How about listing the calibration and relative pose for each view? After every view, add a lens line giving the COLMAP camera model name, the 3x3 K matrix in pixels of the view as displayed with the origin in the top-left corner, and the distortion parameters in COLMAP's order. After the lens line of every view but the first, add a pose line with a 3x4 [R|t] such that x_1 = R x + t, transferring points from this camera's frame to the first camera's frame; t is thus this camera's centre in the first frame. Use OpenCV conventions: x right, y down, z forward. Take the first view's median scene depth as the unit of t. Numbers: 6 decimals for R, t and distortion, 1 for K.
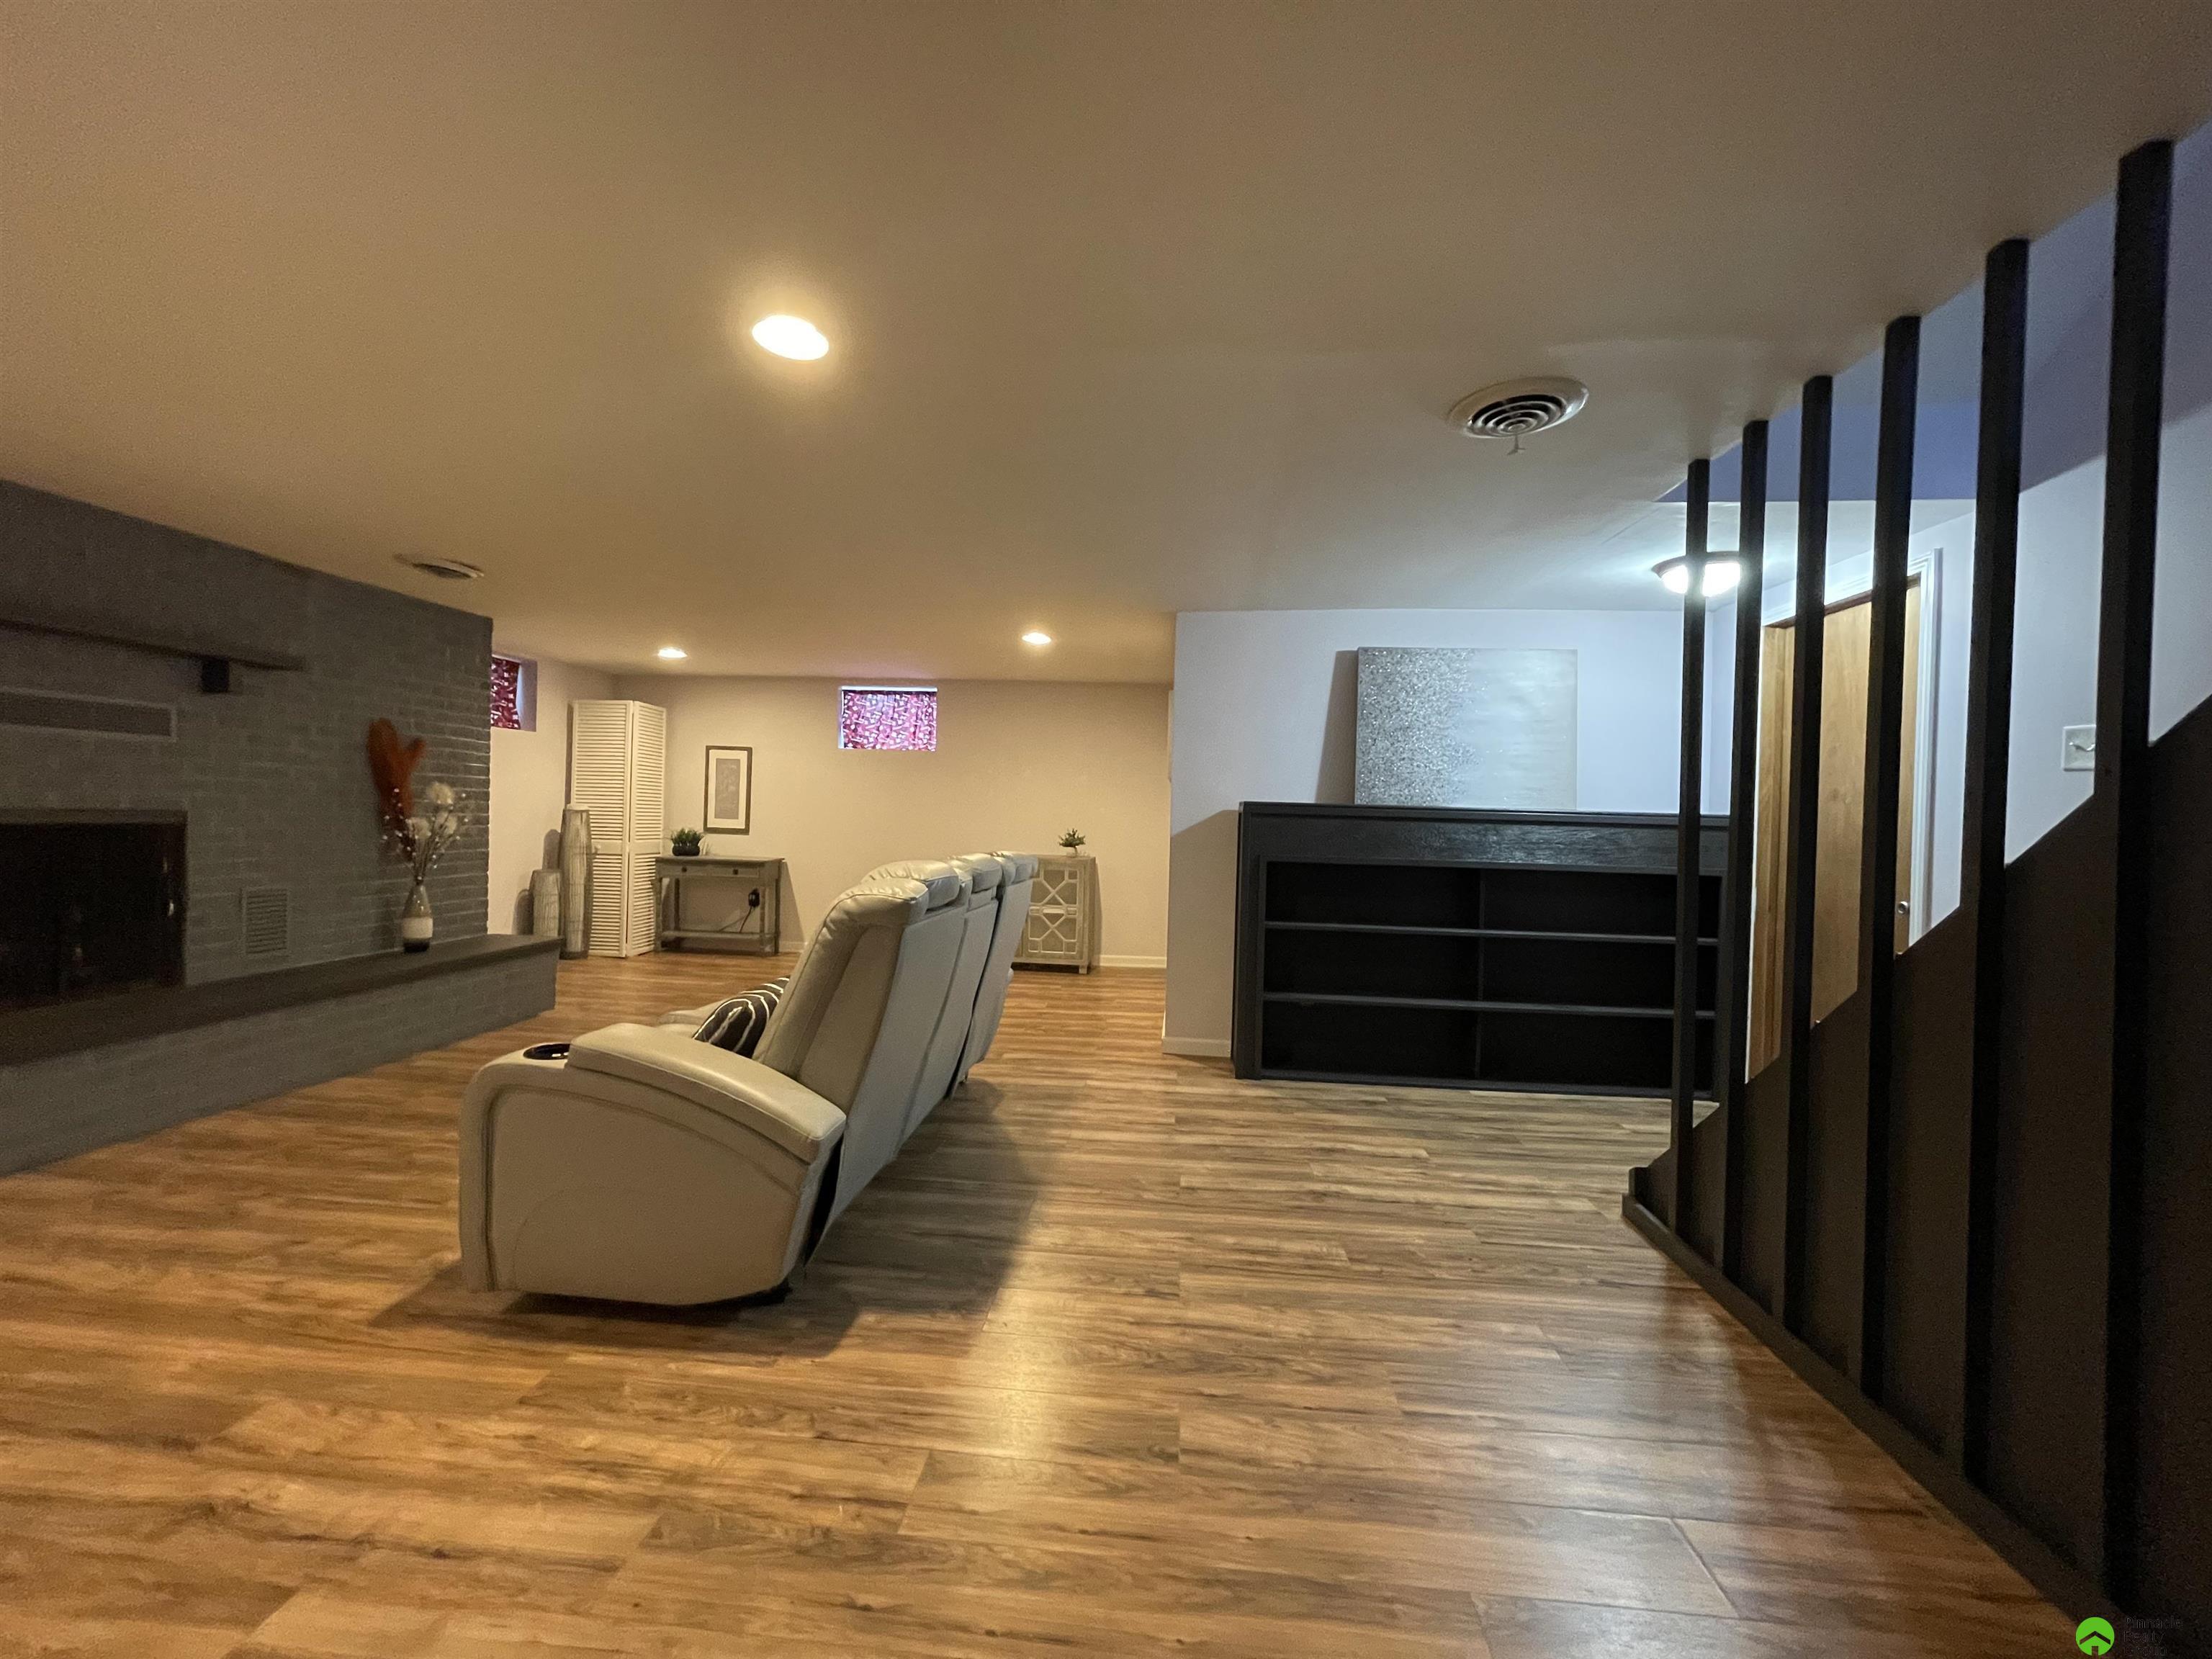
lens RADIAL K [[884.3, 0, 1106.0], [0, 884.3, 829.5], [0, 0, 1]] dist [-0.002573, 0.000419]
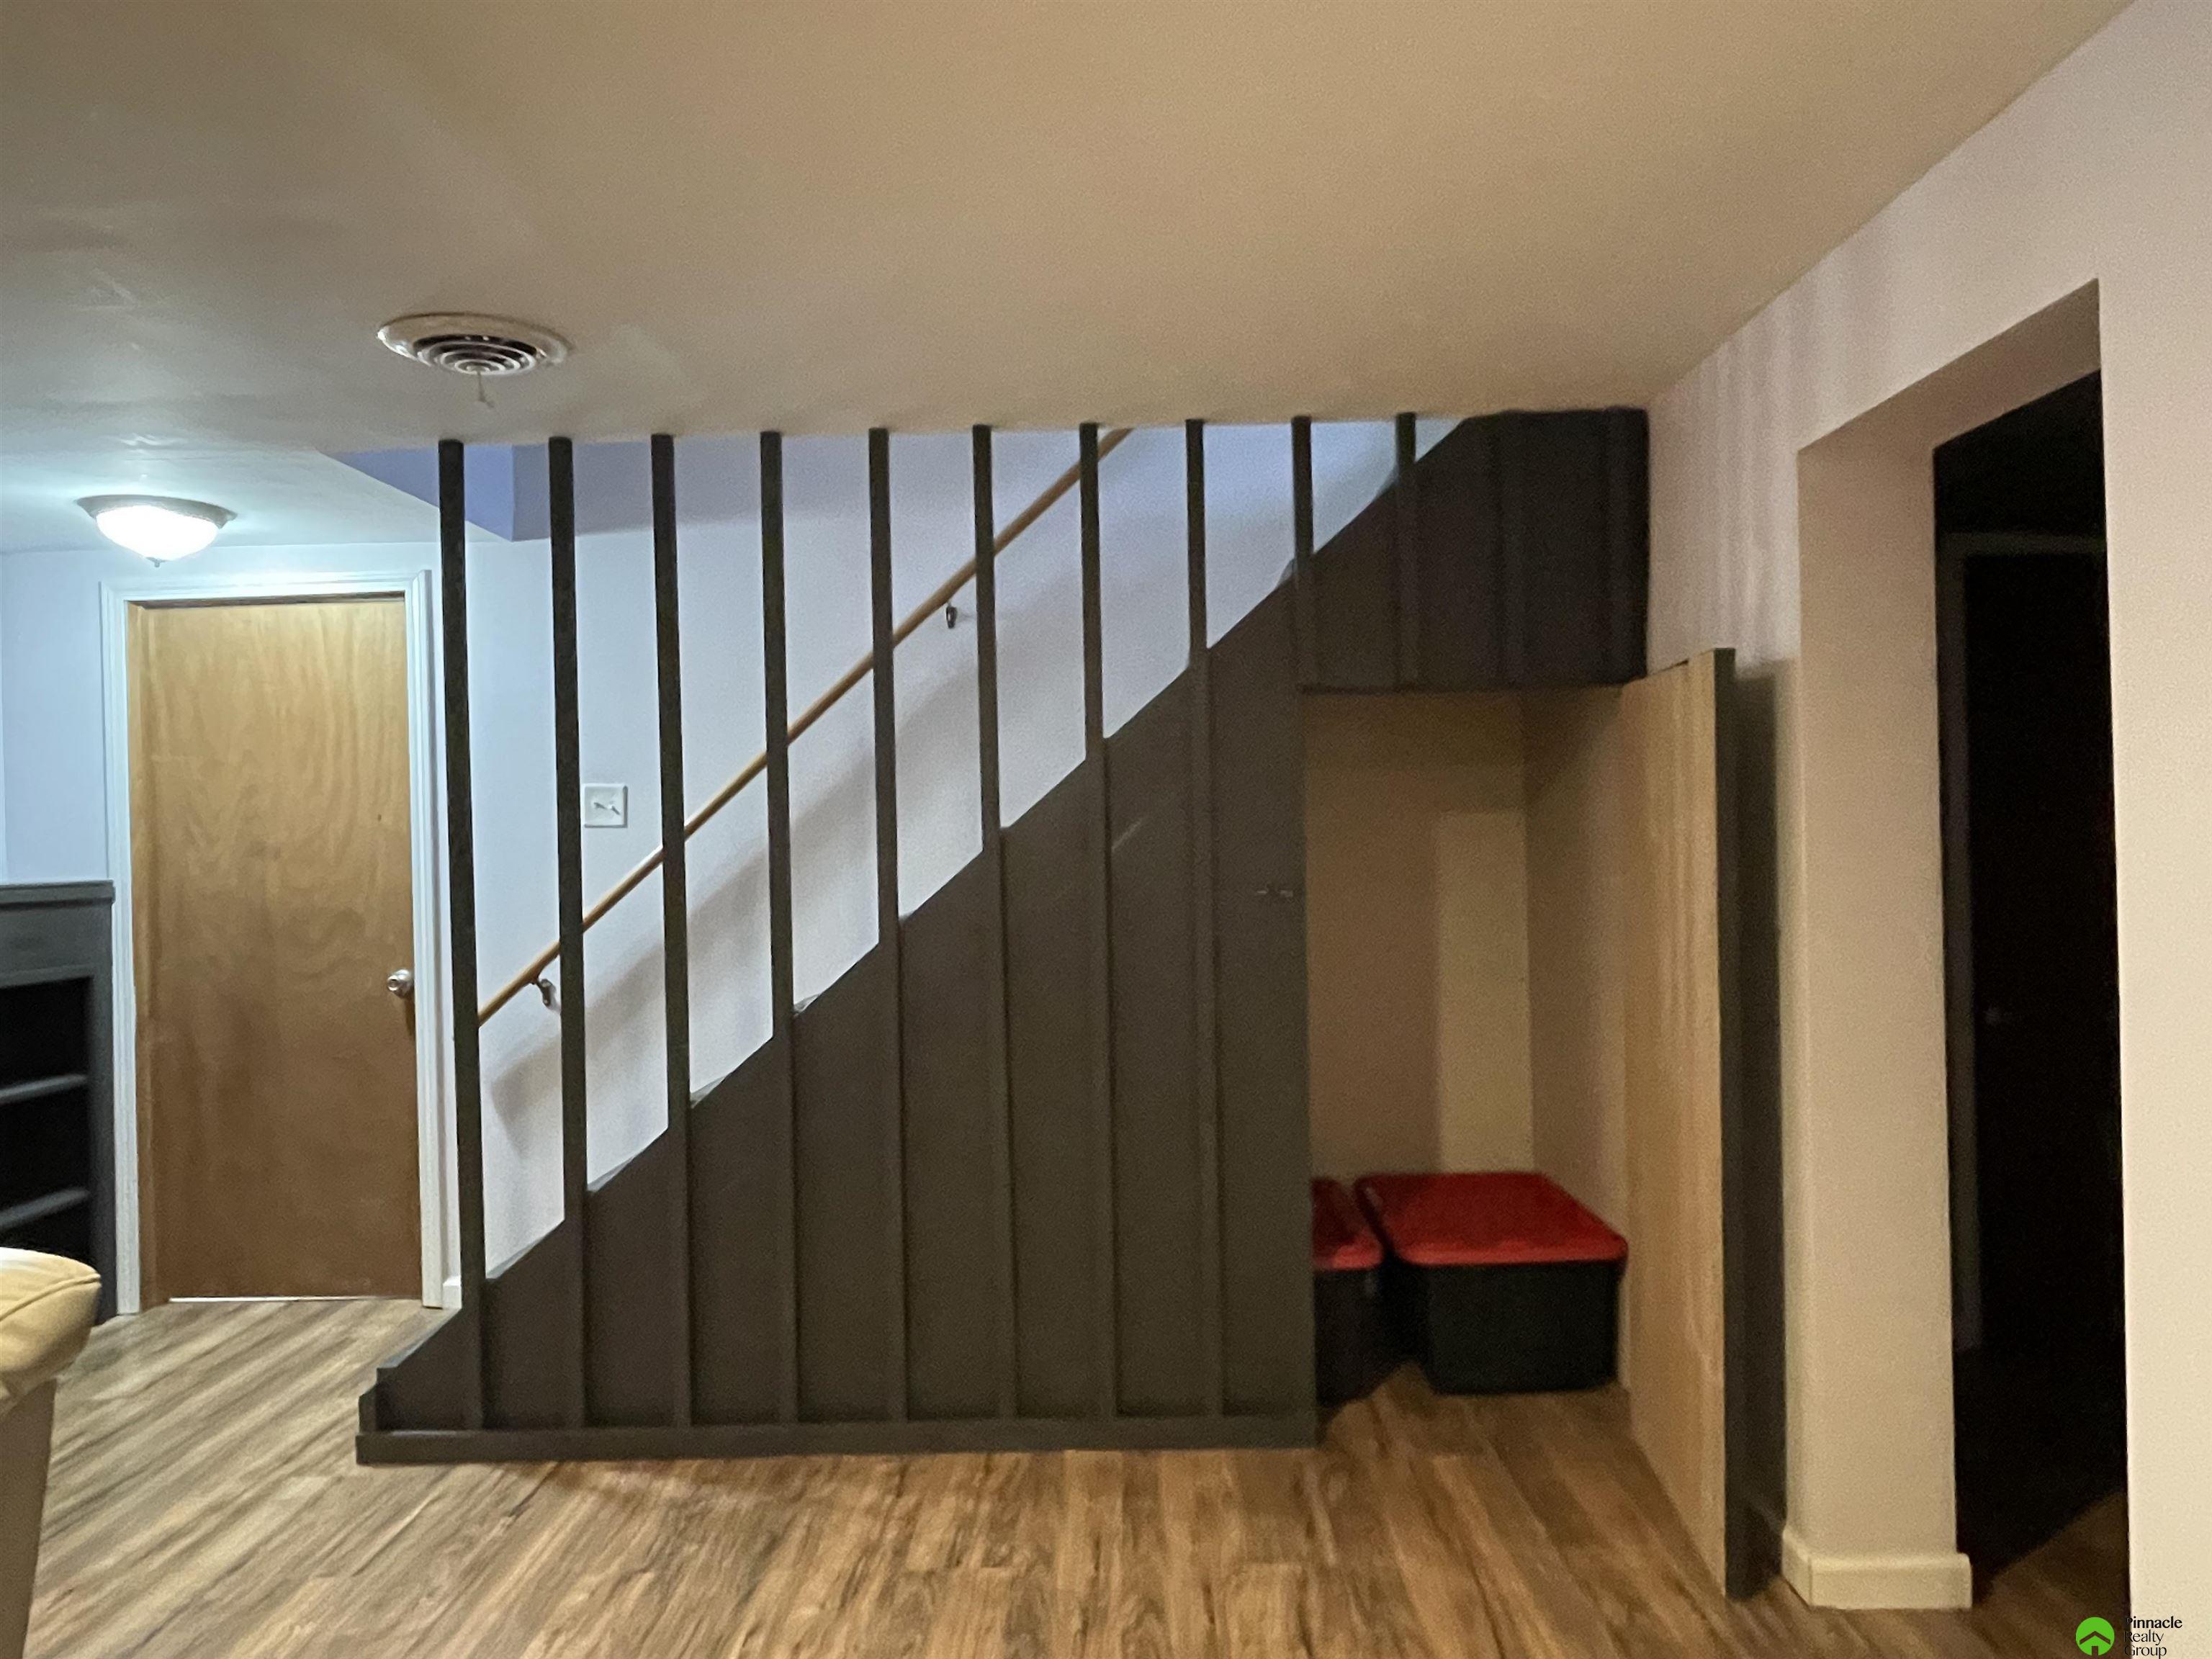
lens RADIAL K [[1485.3, 0, 1106.0], [0, 1485.3, 829.5], [0, 0, 1]] dist [-0.009070, -0.004173]
pose [[-0.065107, -0.019112, 0.997695, -0.656507], [0.037792, 0.999052, 0.021605, -0.075814], [-0.997162, 0.039111, -0.064323, 0.492229]]
